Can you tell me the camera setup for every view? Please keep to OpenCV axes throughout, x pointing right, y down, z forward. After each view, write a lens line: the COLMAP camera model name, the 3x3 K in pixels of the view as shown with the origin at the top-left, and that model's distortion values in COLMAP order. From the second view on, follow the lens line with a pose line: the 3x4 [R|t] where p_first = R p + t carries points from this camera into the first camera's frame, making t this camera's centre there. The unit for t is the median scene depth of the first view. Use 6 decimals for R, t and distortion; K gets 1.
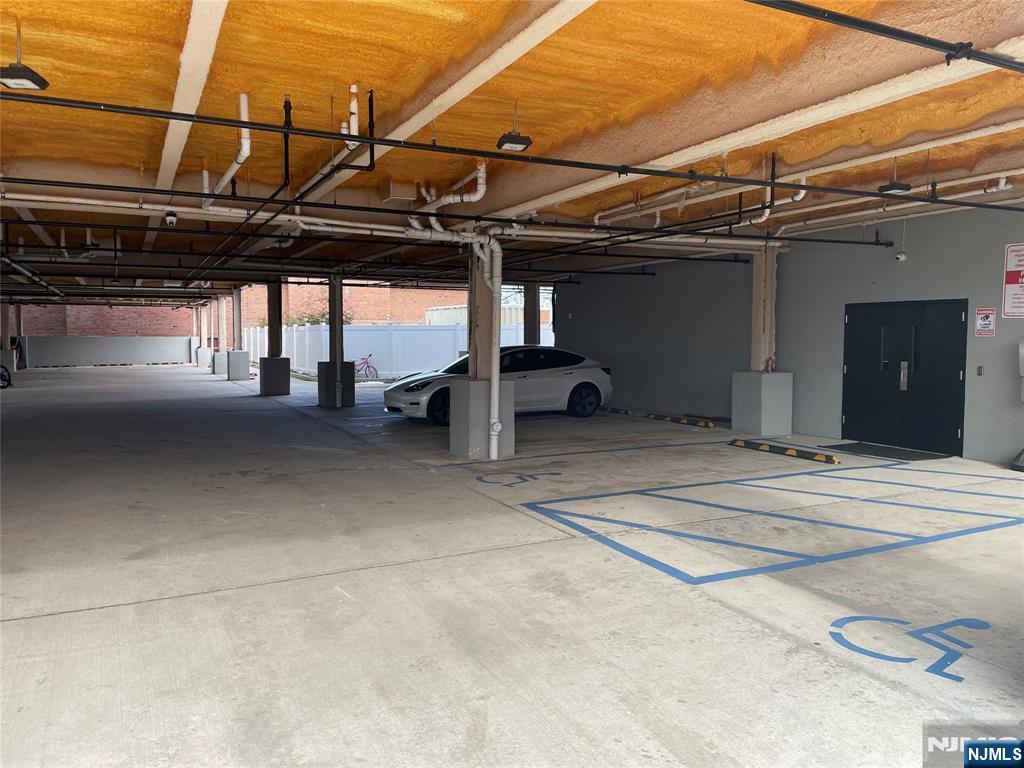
lens RADIAL K [[780.3, 0, 511.4], [0, 780.3, 381.6], [0, 0, 1]] dist [0.058763, -0.001637]
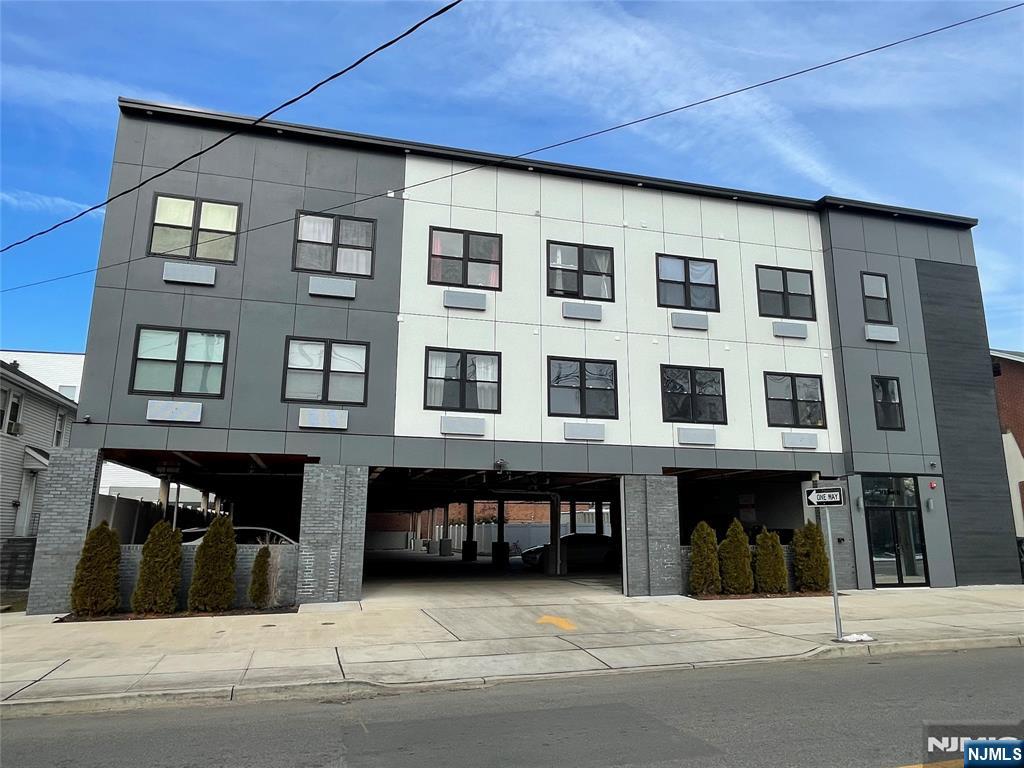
lens RADIAL K [[683.8, 0, 512.8], [0, 683.8, 383.8], [0, 0, 1]] dist [0.001031, 0.000030]
pose [[0.979863, -0.037493, -0.196121, 0.159497], [-0.017355, 0.962503, -0.270714, 0.055939], [0.198917, 0.268666, 0.942471, -0.730930]]
